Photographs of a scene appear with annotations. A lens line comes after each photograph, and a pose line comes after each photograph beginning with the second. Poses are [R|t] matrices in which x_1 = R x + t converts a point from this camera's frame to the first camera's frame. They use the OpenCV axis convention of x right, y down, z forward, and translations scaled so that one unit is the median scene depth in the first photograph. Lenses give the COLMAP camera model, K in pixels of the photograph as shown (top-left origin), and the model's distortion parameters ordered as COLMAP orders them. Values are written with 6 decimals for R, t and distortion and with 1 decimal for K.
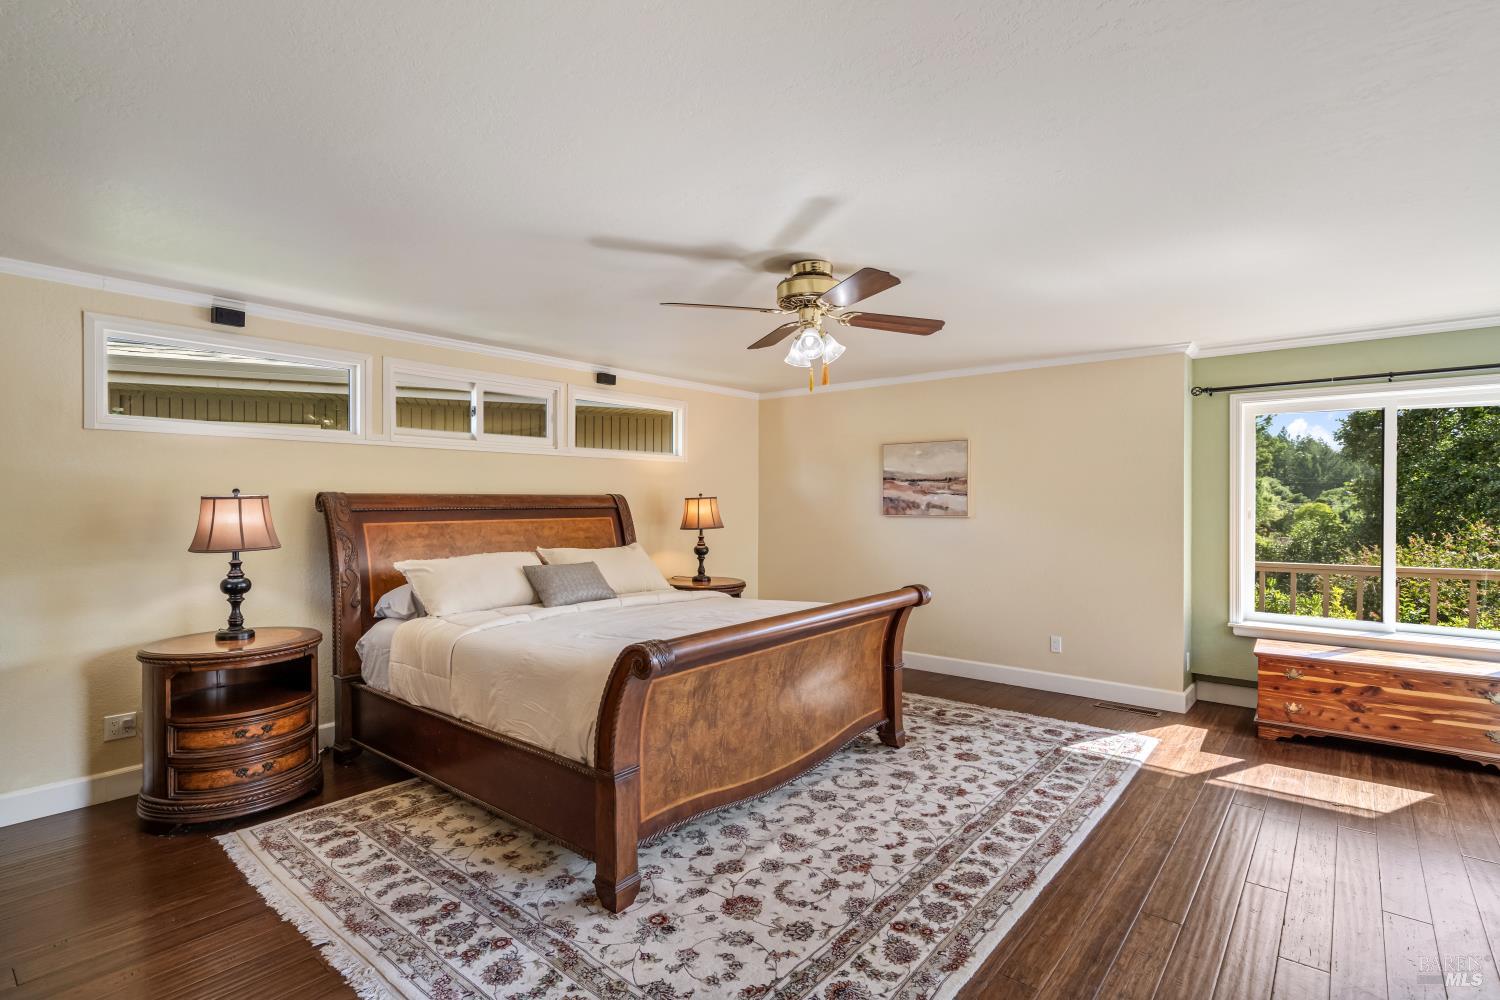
lens RADIAL K [[737.0, 0, 747.2], [0, 737.0, 502.6], [0, 0, 1]] dist [-0.000027, -0.000053]
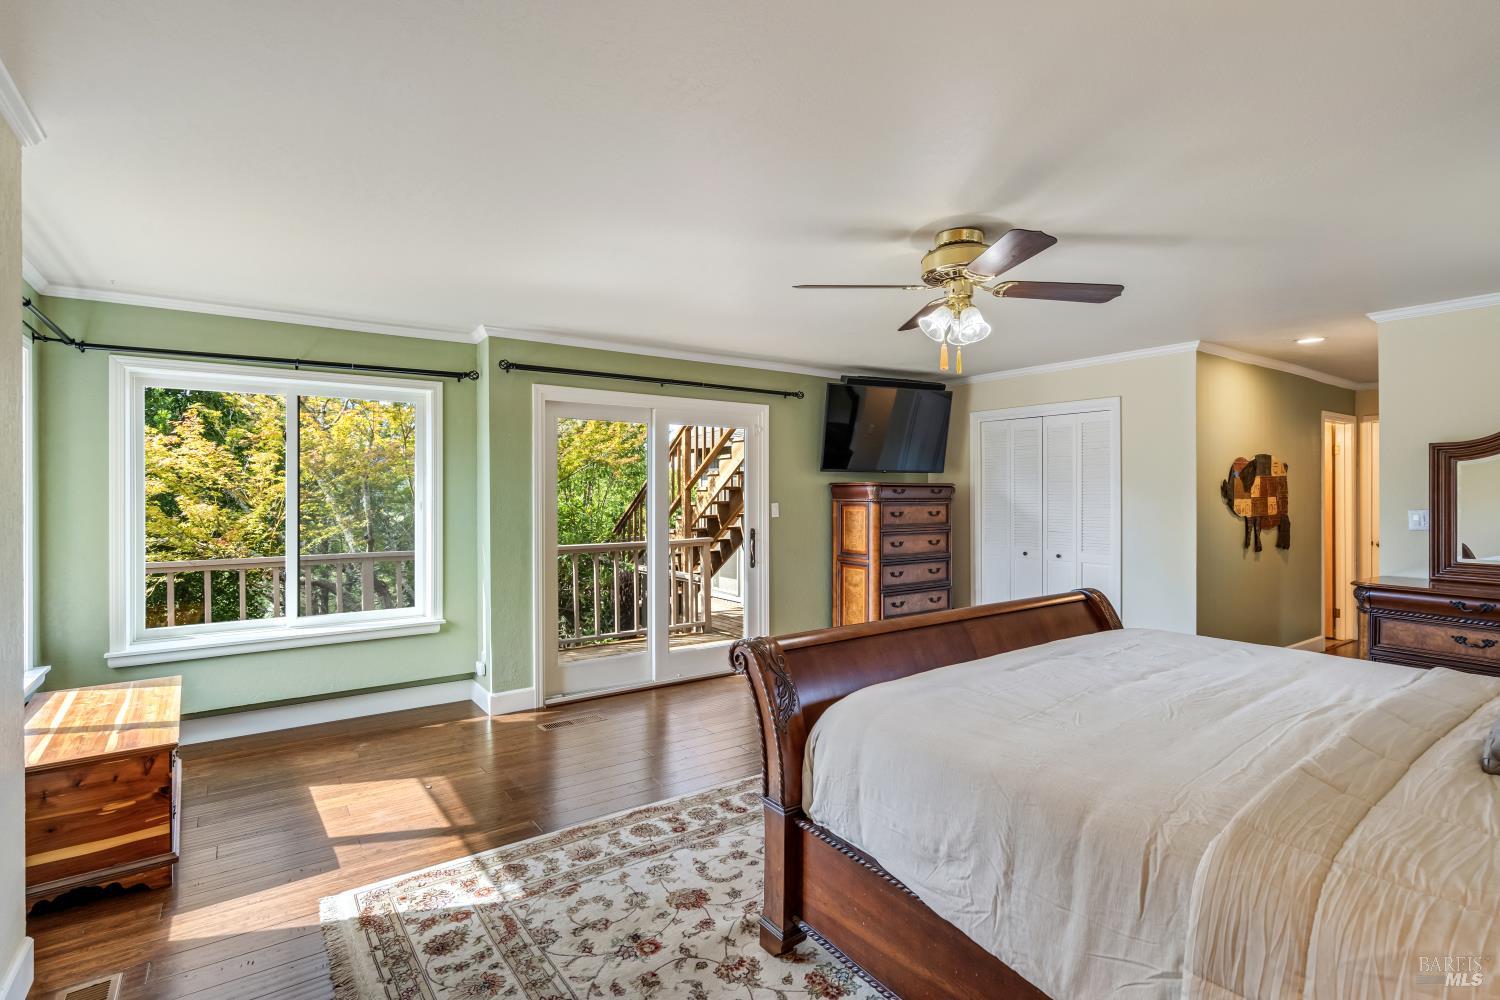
lens RADIAL K [[737.0, 0, 750.9], [0, 737.0, 499.3], [0, 0, 1]] dist [-0.000027, -0.000053]
pose [[-0.968928, 0.001246, 0.247341, 0.094077], [0.002547, 0.999985, 0.004941, 0.001229], [-0.247331, 0.005418, -0.968916, 1.662374]]
